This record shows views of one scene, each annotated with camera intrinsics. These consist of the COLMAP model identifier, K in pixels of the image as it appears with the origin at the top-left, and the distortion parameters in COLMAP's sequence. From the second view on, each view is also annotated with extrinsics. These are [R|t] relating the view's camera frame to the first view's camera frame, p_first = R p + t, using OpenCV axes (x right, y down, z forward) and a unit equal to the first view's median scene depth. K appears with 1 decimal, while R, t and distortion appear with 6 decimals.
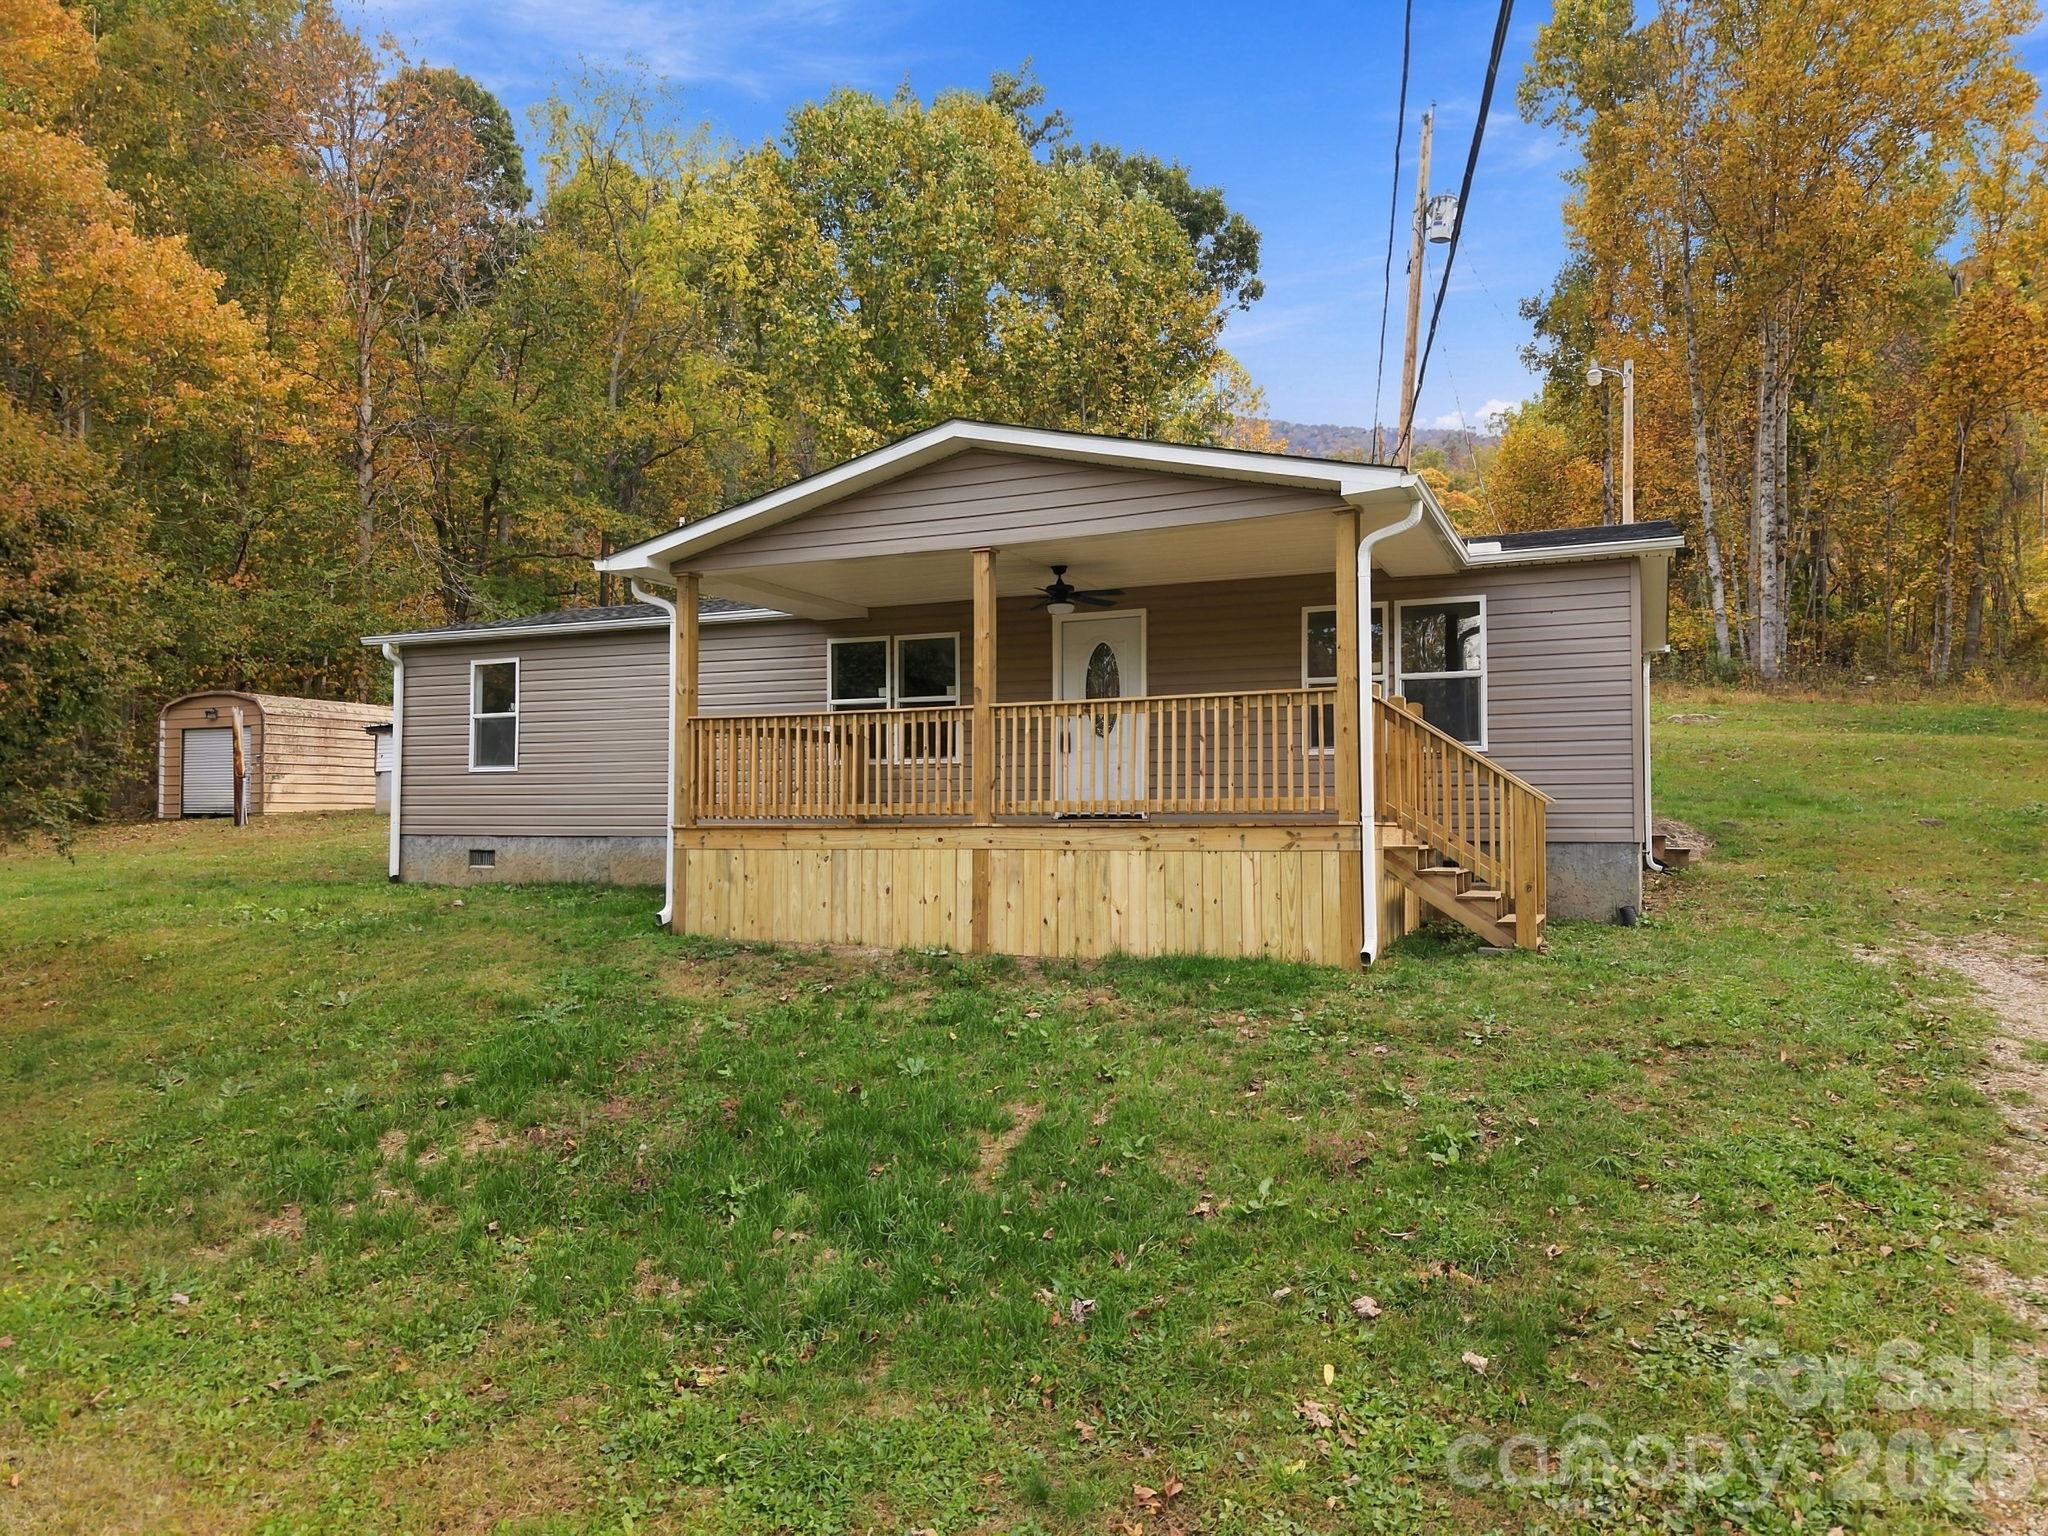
lens RADIAL K [[1392.3, 0, 1024.2], [0, 1392.3, 760.1], [0, 0, 1]] dist [0.002426, 0.001797]
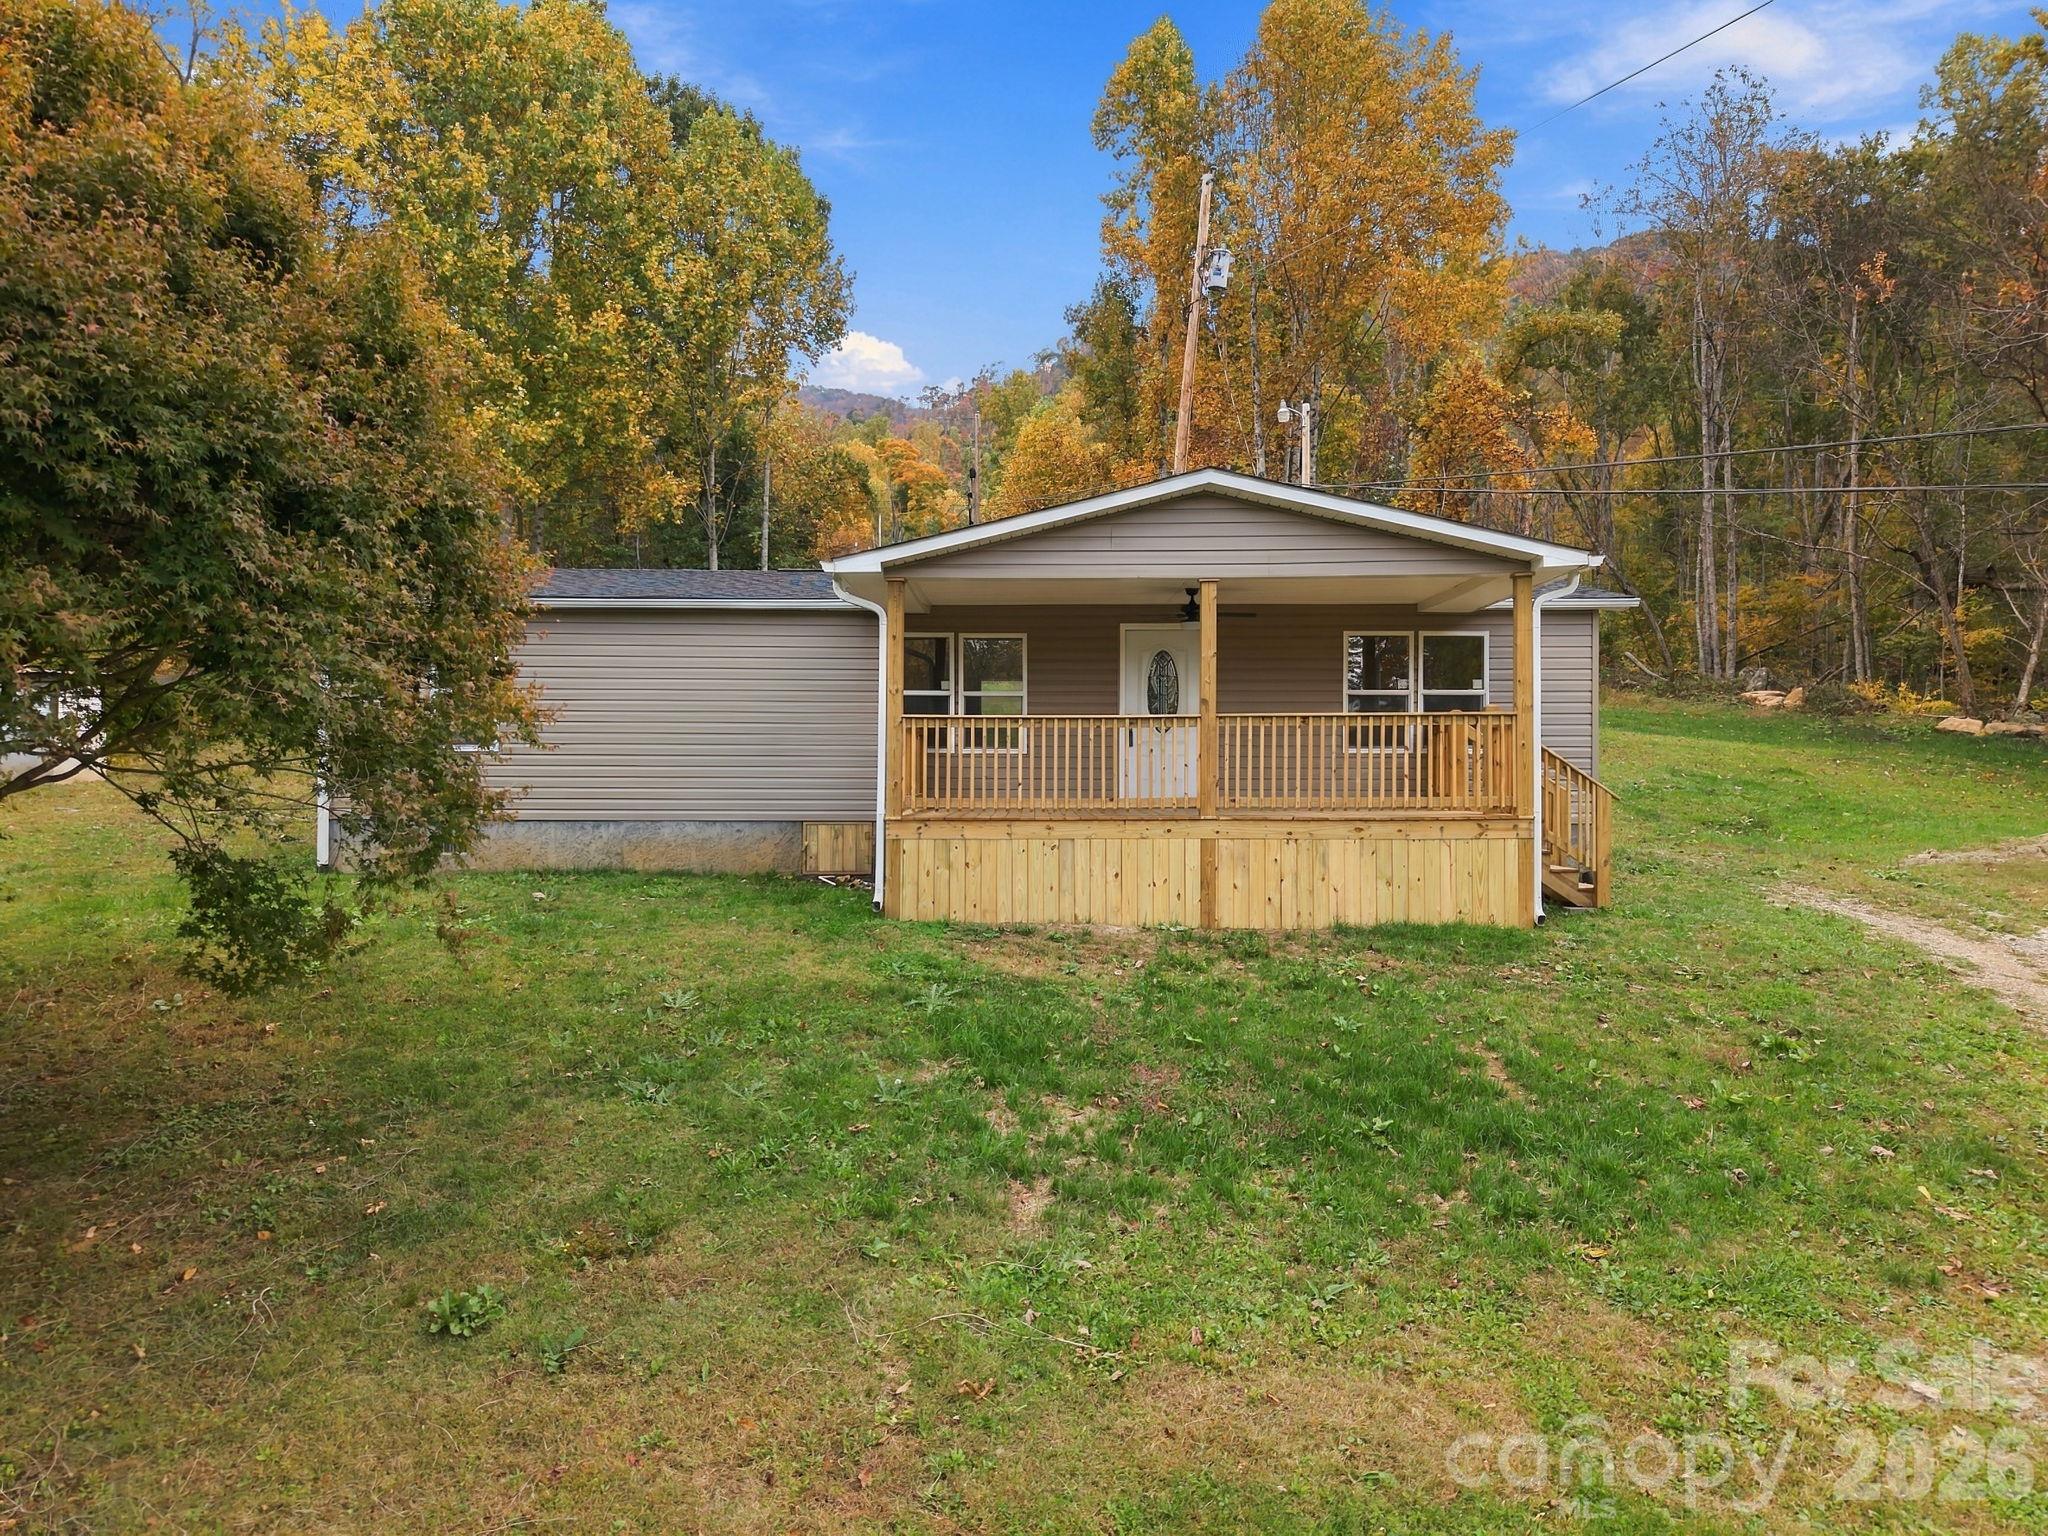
lens RADIAL K [[1405.6, 0, 1024.1], [0, 1405.6, 724.7], [0, 0, 1]] dist [0.001545, 0.000278]
pose [[0.917425, 0.016830, 0.397552, -0.638165], [-0.019982, 0.999793, 0.003787, -0.032583], [-0.397406, -0.011418, 0.917572, -0.015776]]
